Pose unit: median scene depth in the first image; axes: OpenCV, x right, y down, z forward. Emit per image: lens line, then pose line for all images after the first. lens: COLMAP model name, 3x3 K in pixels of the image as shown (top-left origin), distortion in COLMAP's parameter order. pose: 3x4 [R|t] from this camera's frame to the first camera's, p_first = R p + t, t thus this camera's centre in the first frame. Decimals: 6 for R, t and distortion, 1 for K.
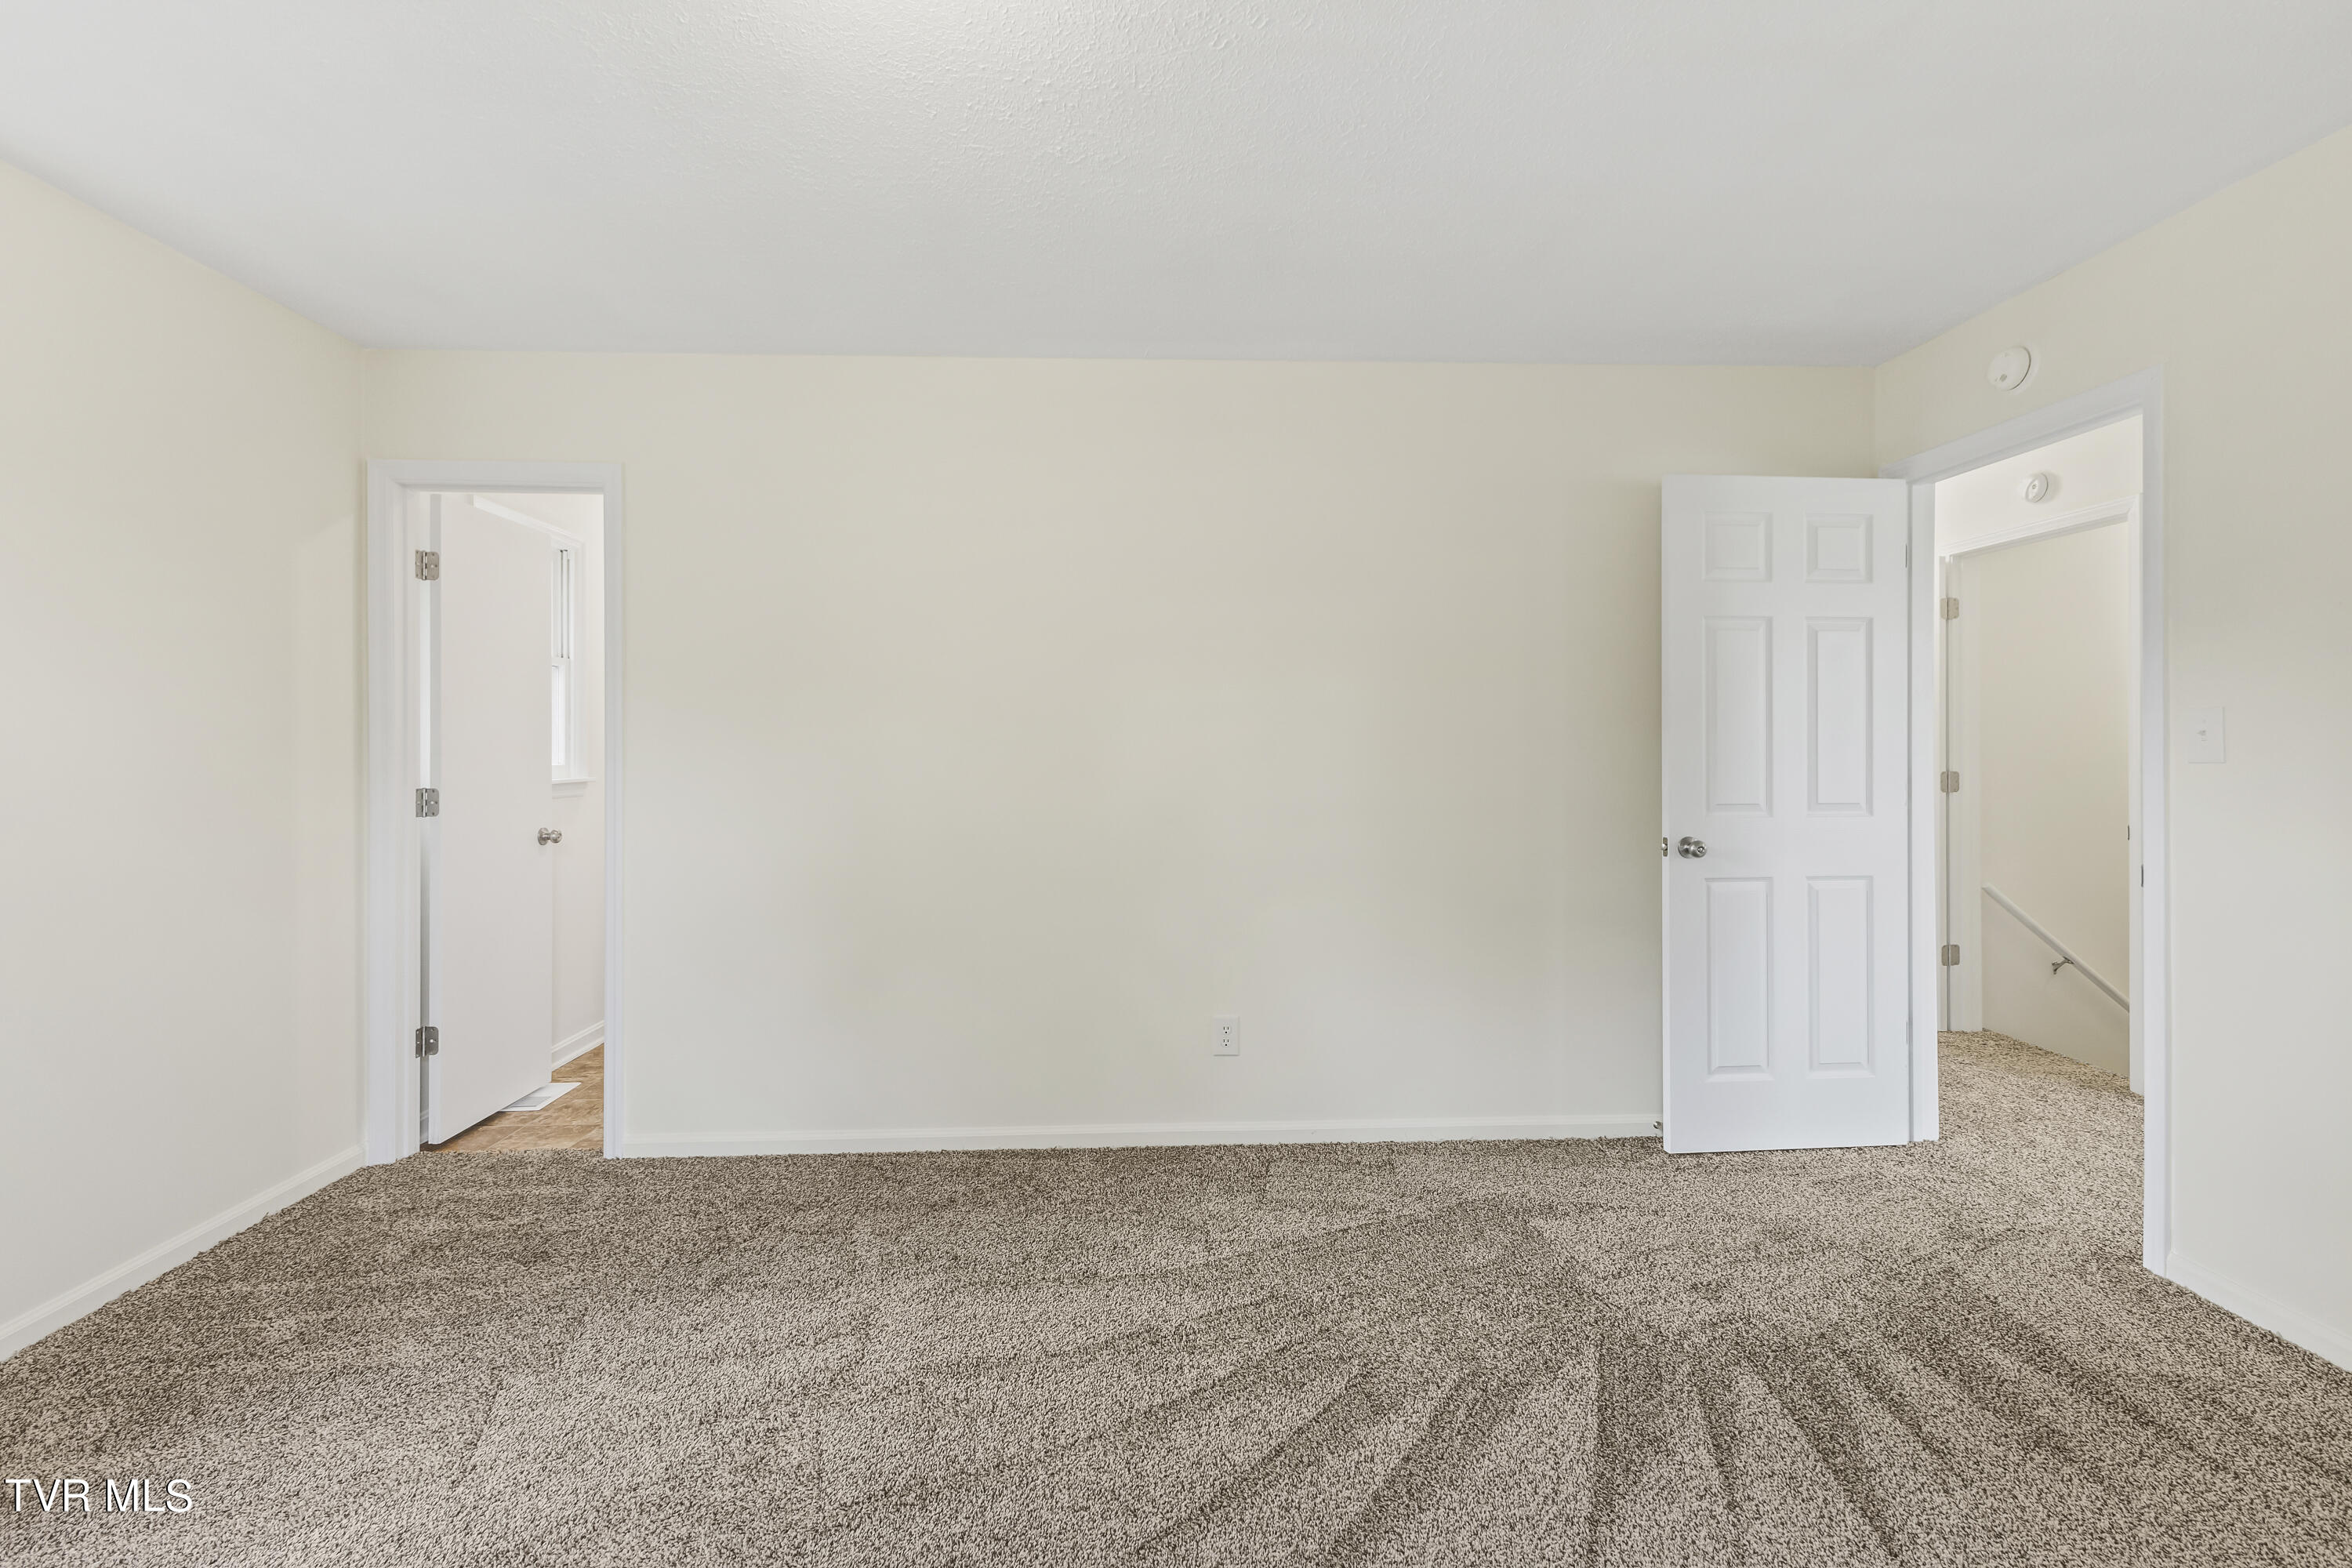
lens RADIAL K [[1017.1, 0, 1176.0], [0, 1017.1, 784.0], [0, 0, 1]] dist [0.001856, -0.005389]
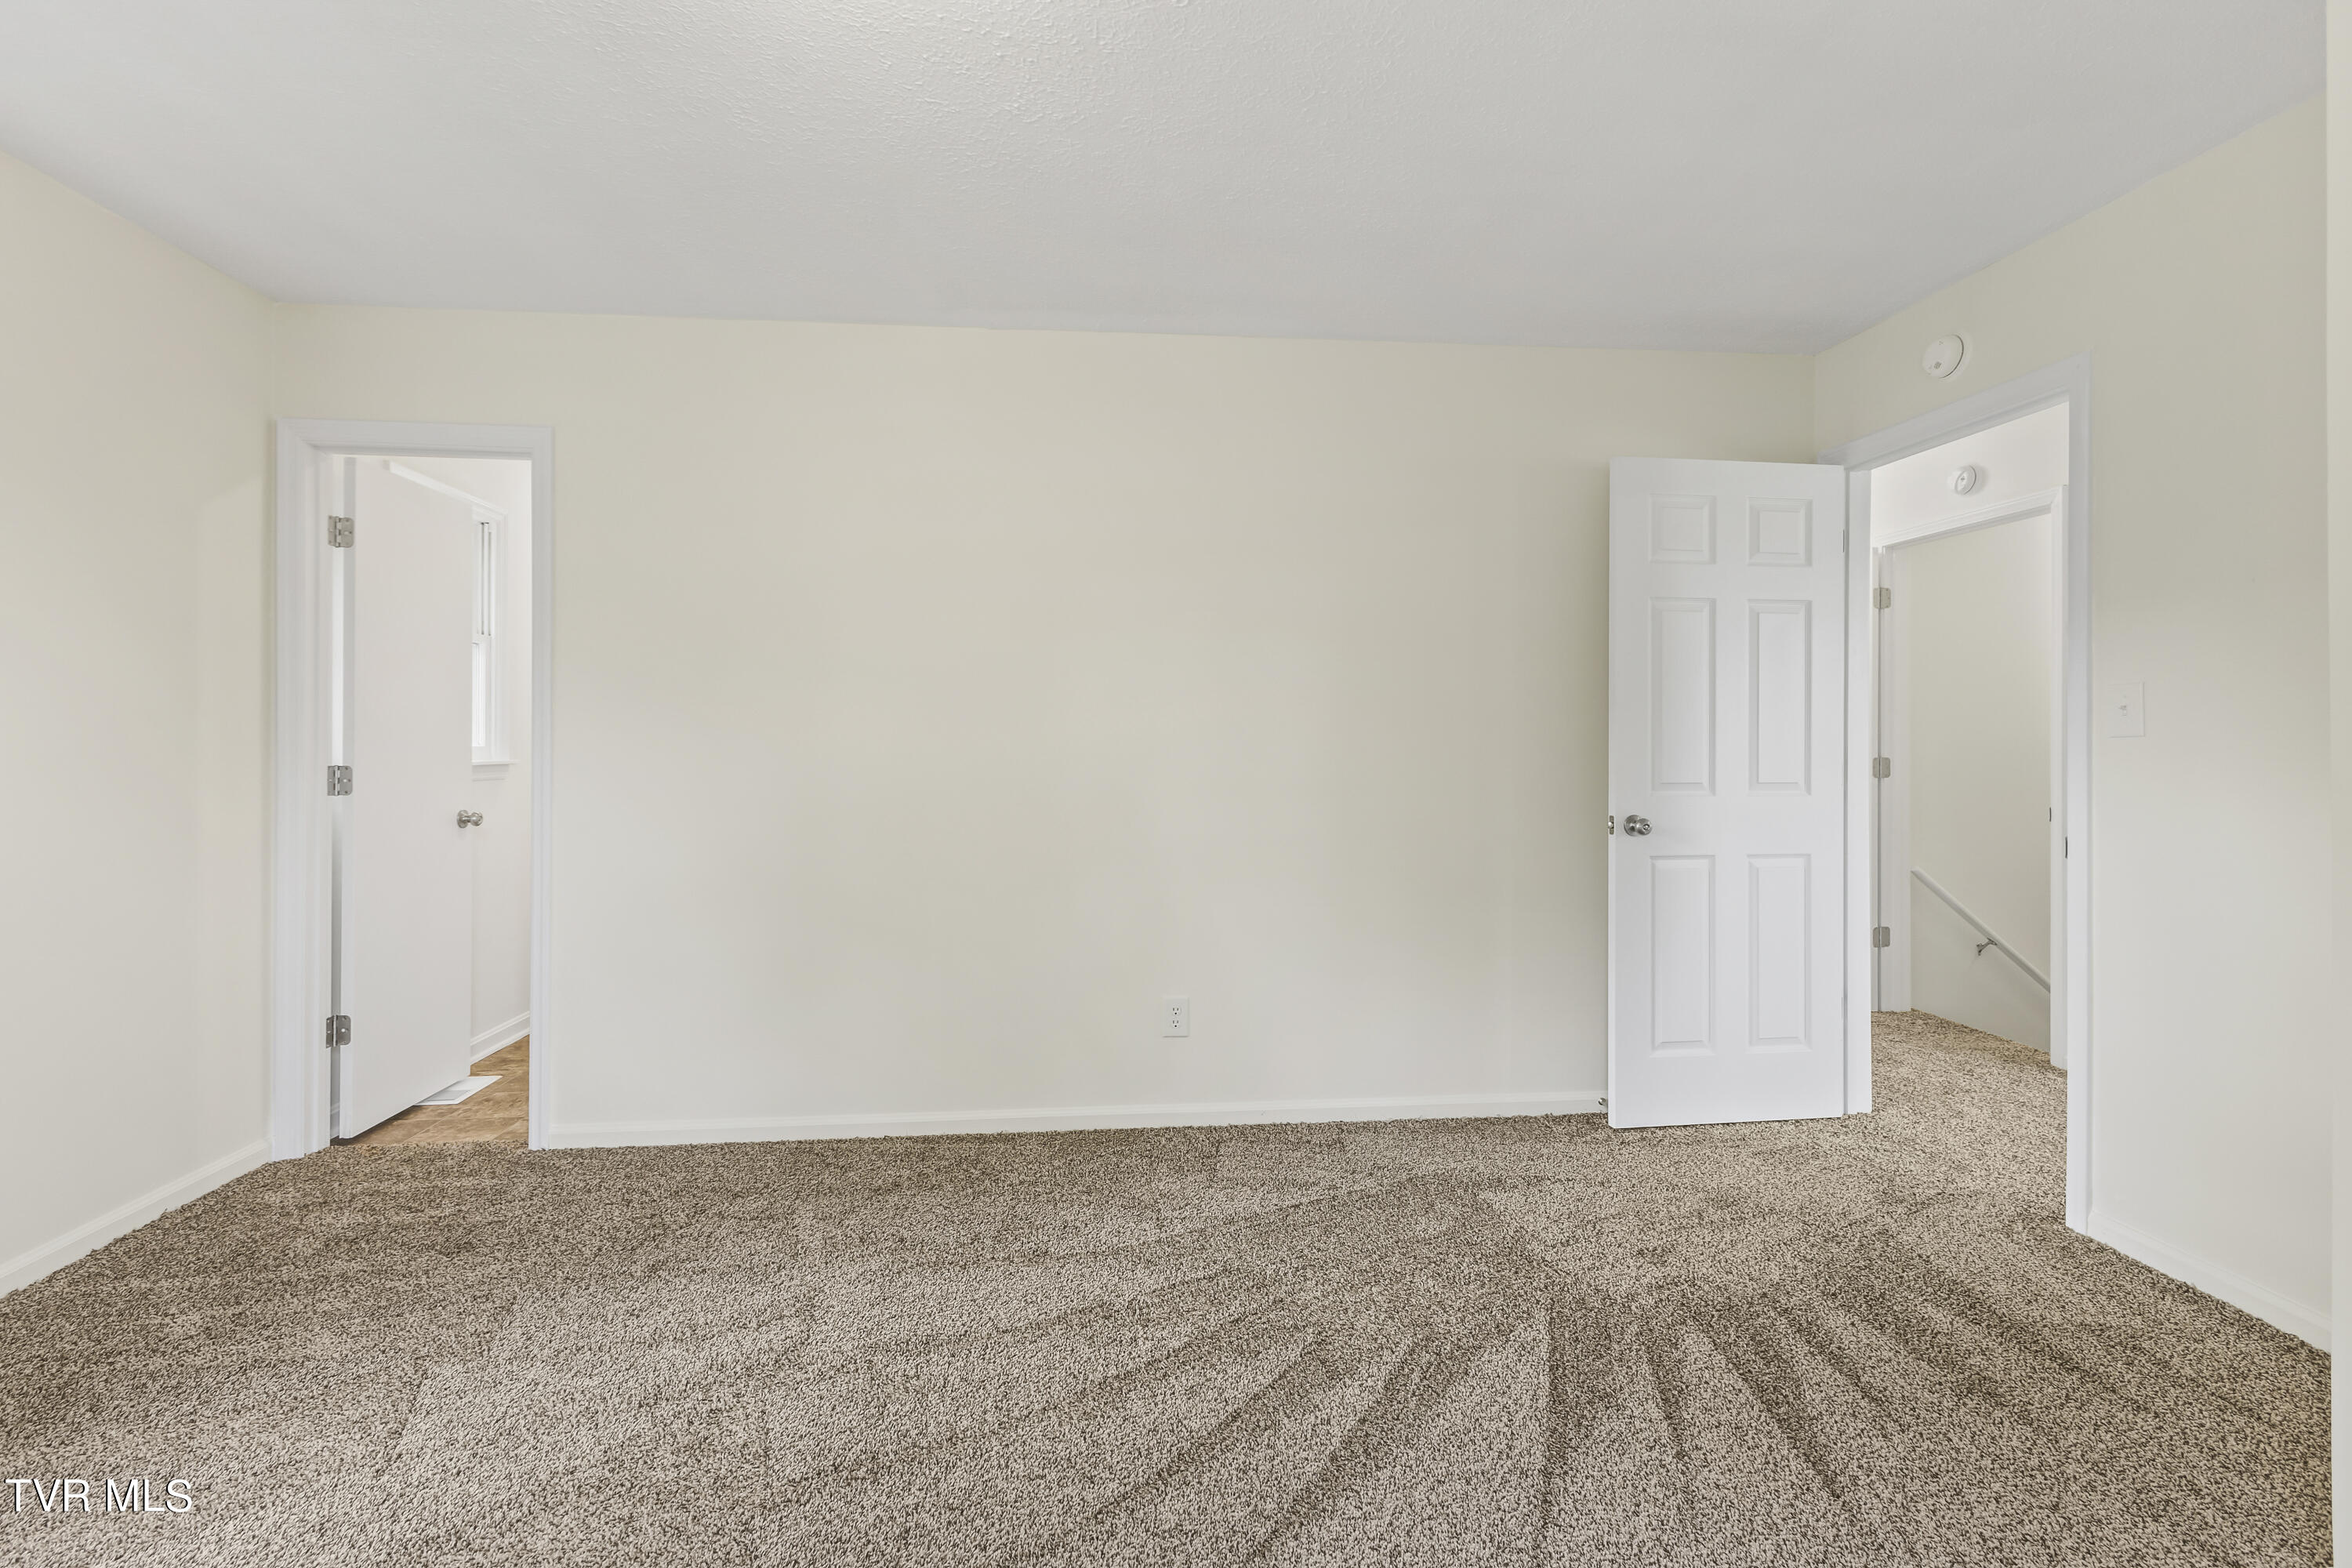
lens RADIAL K [[1031.3, 0, 1166.6], [0, 1031.3, 778.5], [0, 0, 1]] dist [0.000430, -0.004715]
pose [[0.998874, 0.004504, 0.047219, -0.012645], [-0.004521, 0.999990, 0.000262, 0.023511], [-0.047218, -0.000475, 0.998885, -0.003915]]
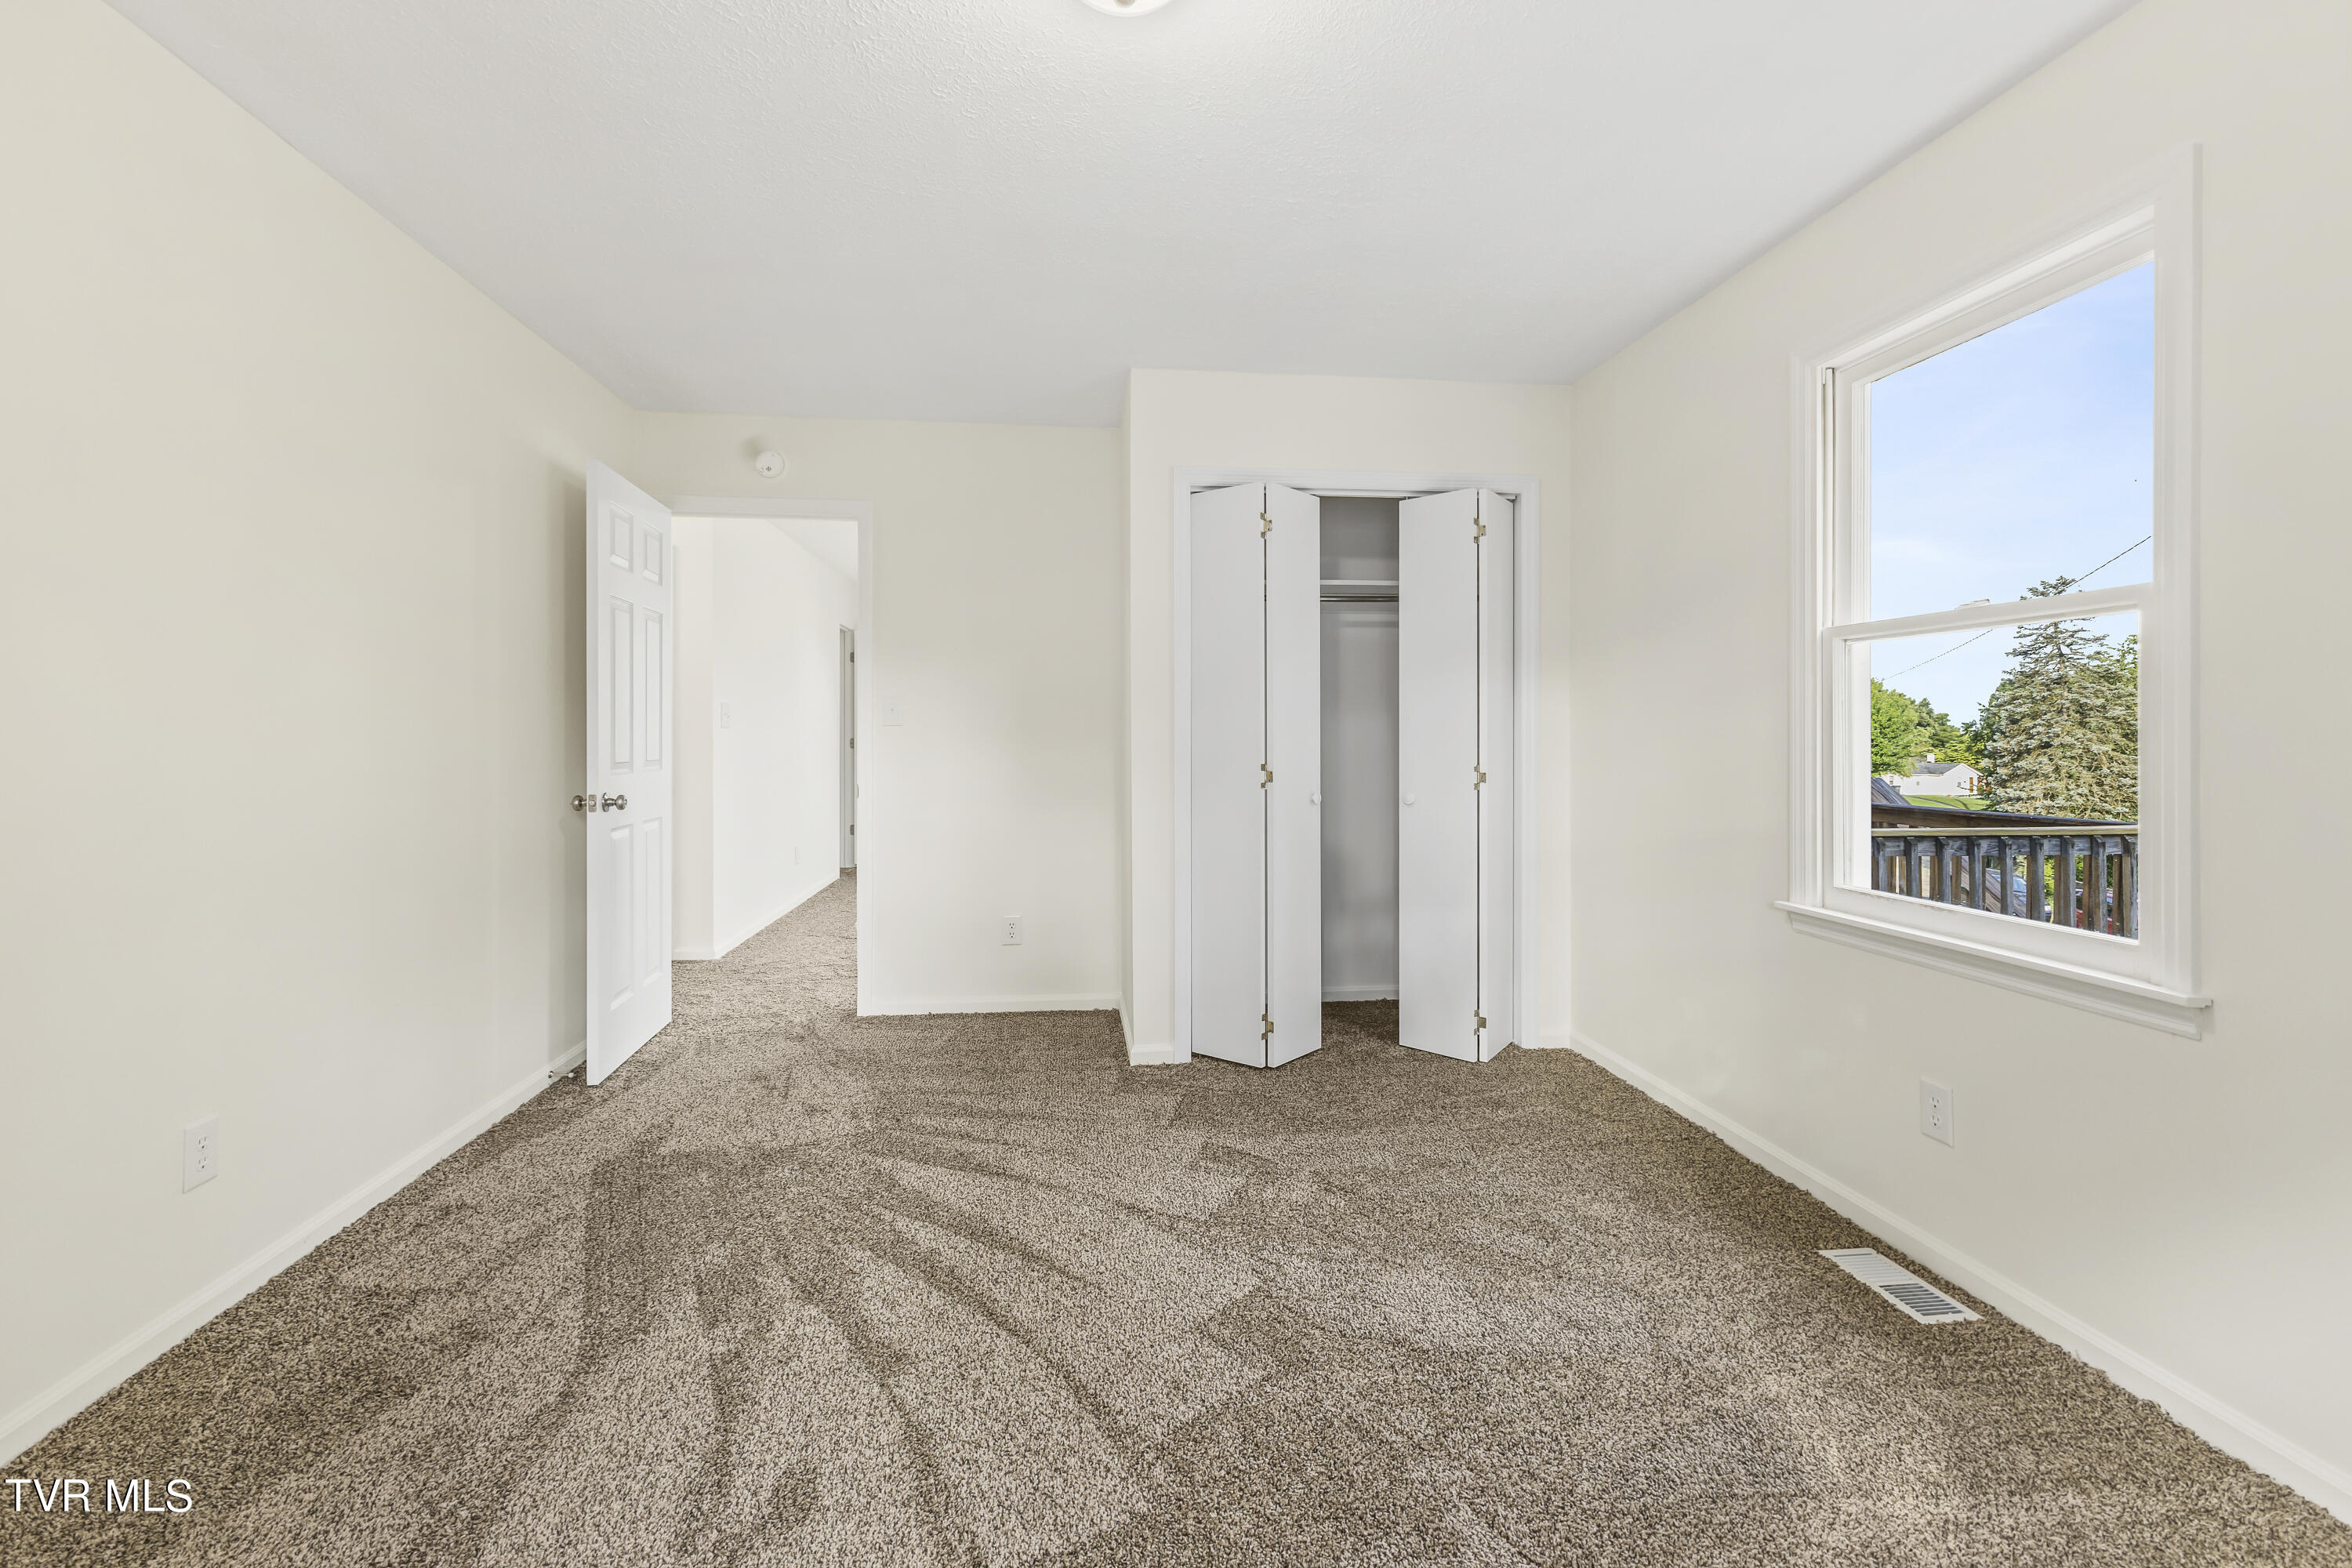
lens RADIAL K [[1013.8, 0, 1177.4], [0, 1013.8, 741.2], [0, 0, 1]] dist [-0.000436, -0.000465]
pose [[-0.071429, -0.008042, 0.997413, -0.870115], [0.023217, 0.999683, 0.009723, -0.002186], [-0.997175, 0.023851, -0.071220, 0.598447]]
